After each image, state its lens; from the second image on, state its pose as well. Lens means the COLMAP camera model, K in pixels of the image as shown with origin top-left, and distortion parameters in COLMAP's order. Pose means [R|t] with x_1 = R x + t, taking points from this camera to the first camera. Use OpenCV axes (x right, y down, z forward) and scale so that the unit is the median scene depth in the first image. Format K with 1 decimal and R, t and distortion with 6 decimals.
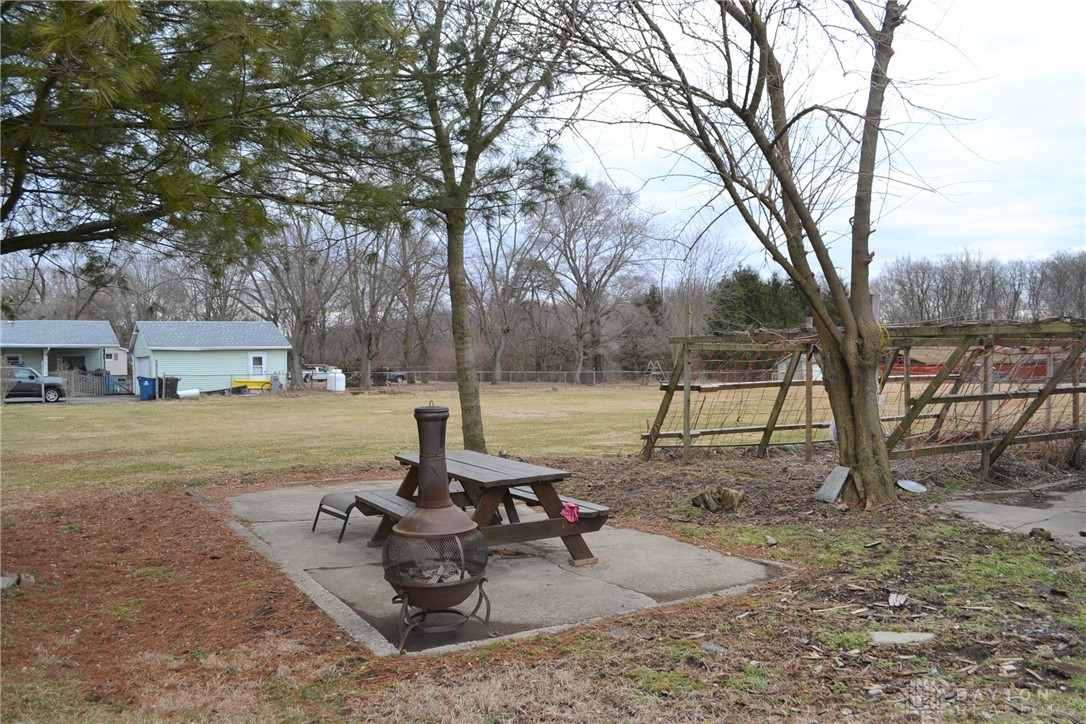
lens RADIAL K [[893.6, 0, 543.8], [0, 893.6, 362.5], [0, 0, 1]] dist [-0.075982, 0.005269]
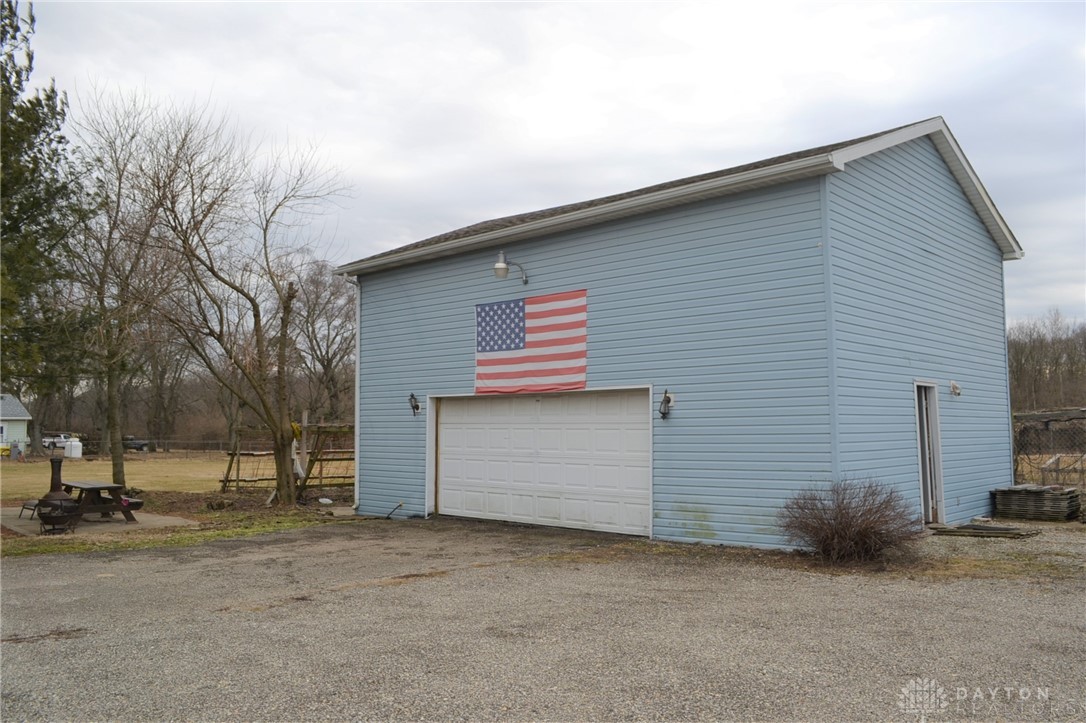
lens RADIAL K [[893.6, 0, 541.5], [0, 893.6, 362.0], [0, 0, 1]] dist [-0.075982, 0.005269]
pose [[0.970330, 0.024070, 0.240585, 0.070154], [-0.005274, 0.996903, -0.078466, -0.004769], [-0.241728, 0.074869, 0.967451, -0.211853]]
